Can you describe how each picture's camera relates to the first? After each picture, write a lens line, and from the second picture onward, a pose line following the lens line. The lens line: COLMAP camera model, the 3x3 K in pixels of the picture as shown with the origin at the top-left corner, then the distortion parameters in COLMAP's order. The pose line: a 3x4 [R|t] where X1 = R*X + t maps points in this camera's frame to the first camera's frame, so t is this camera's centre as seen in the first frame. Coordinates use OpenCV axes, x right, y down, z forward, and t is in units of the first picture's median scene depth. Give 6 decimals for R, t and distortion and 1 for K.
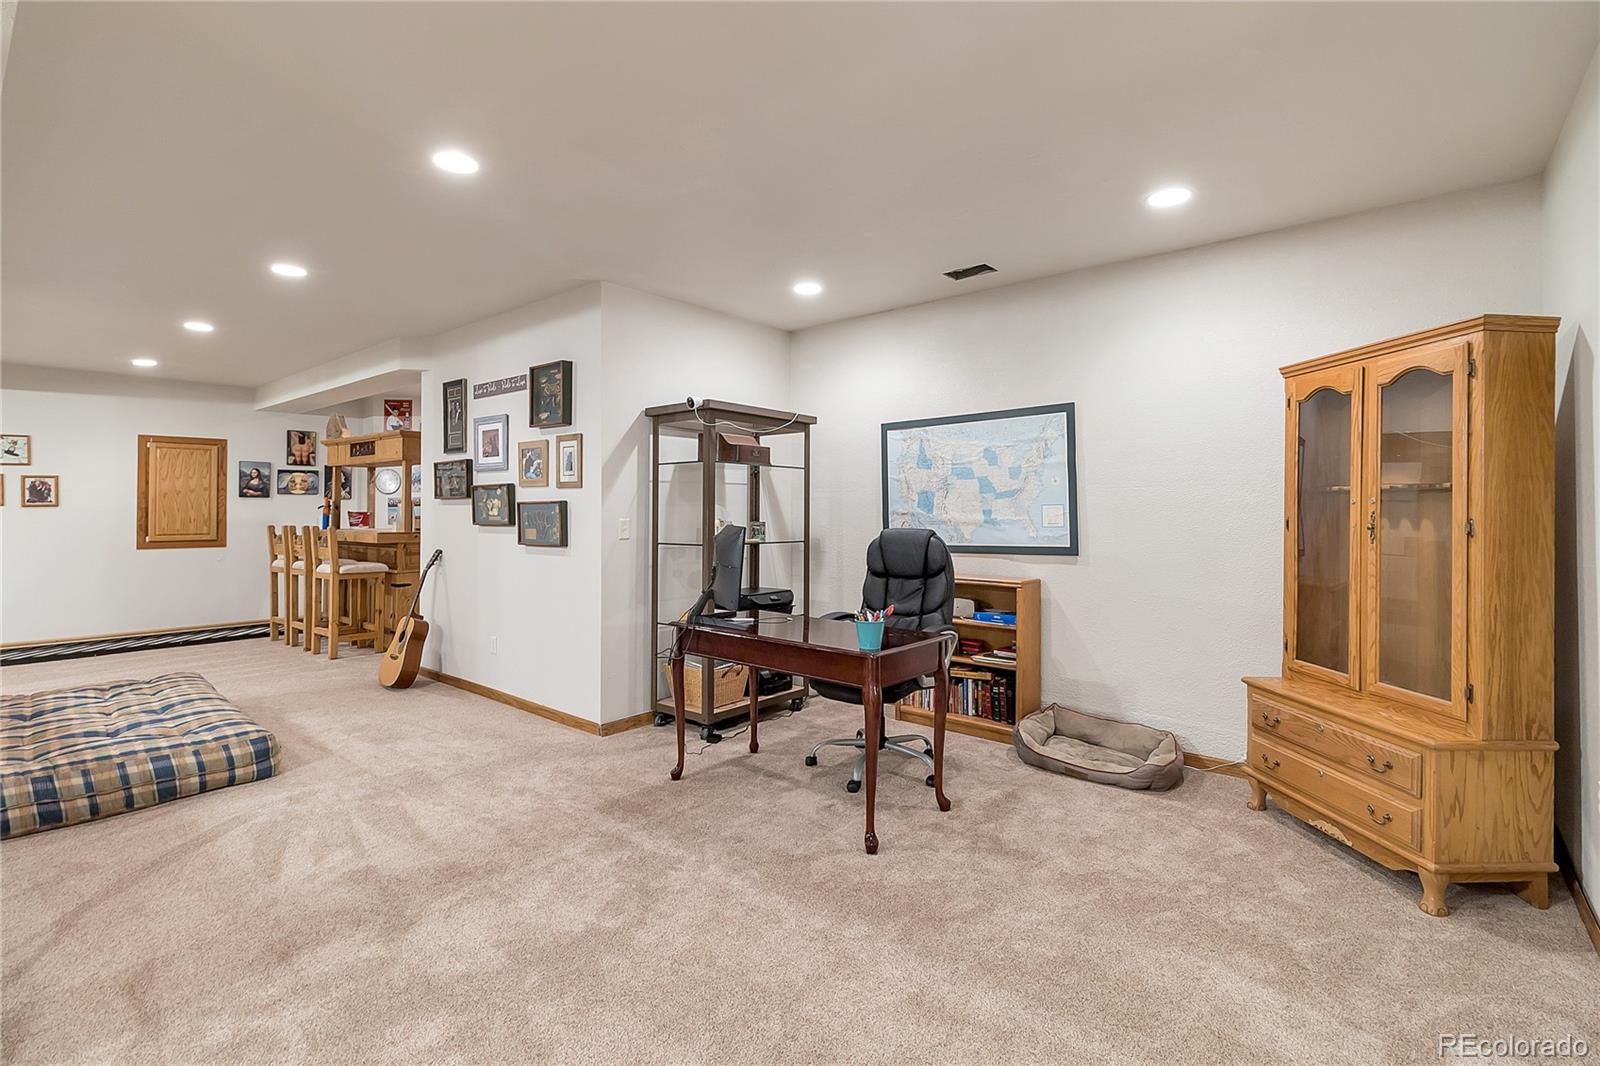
lens RADIAL K [[741.9, 0, 800.3], [0, 741.9, 508.0], [0, 0, 1]] dist [0.000929, -0.000068]
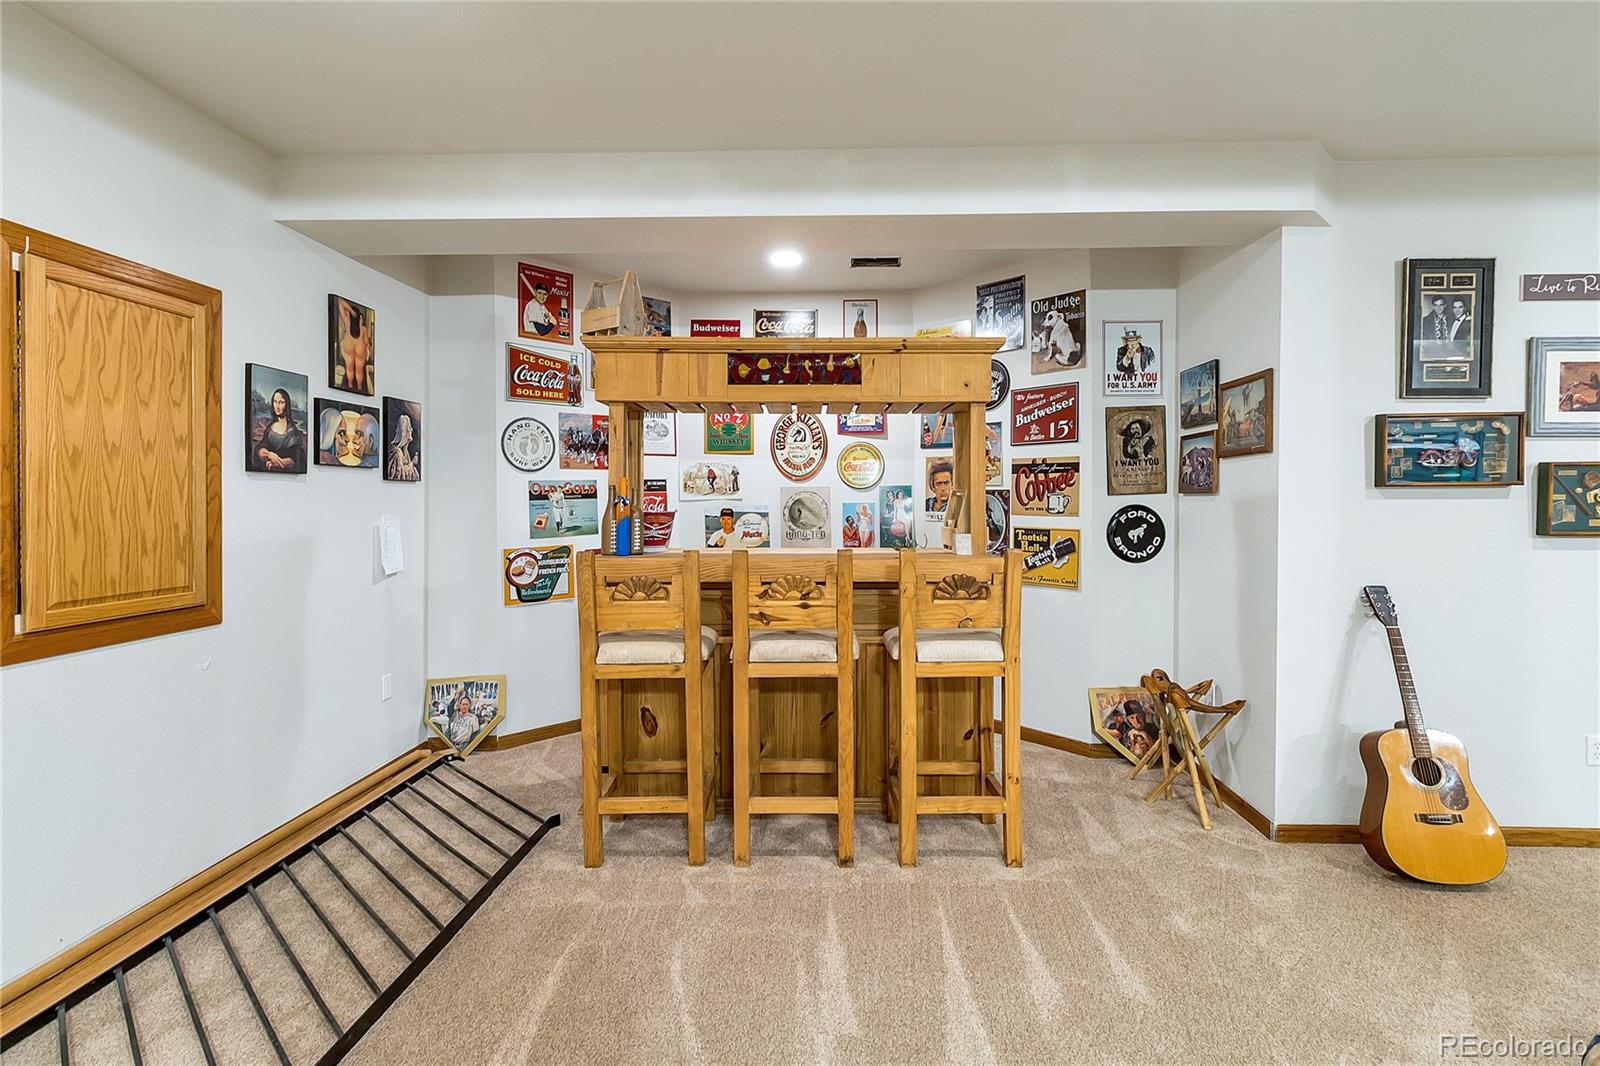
lens RADIAL K [[741.9, 0, 829.4], [0, 741.9, 507.1], [0, 0, 1]] dist [0.000929, -0.000068]
pose [[0.783672, -0.006901, 0.621136, -0.751837], [0.000097, 0.999940, 0.010987, -0.002141], [-0.621175, -0.008550, 0.783626, 0.570685]]
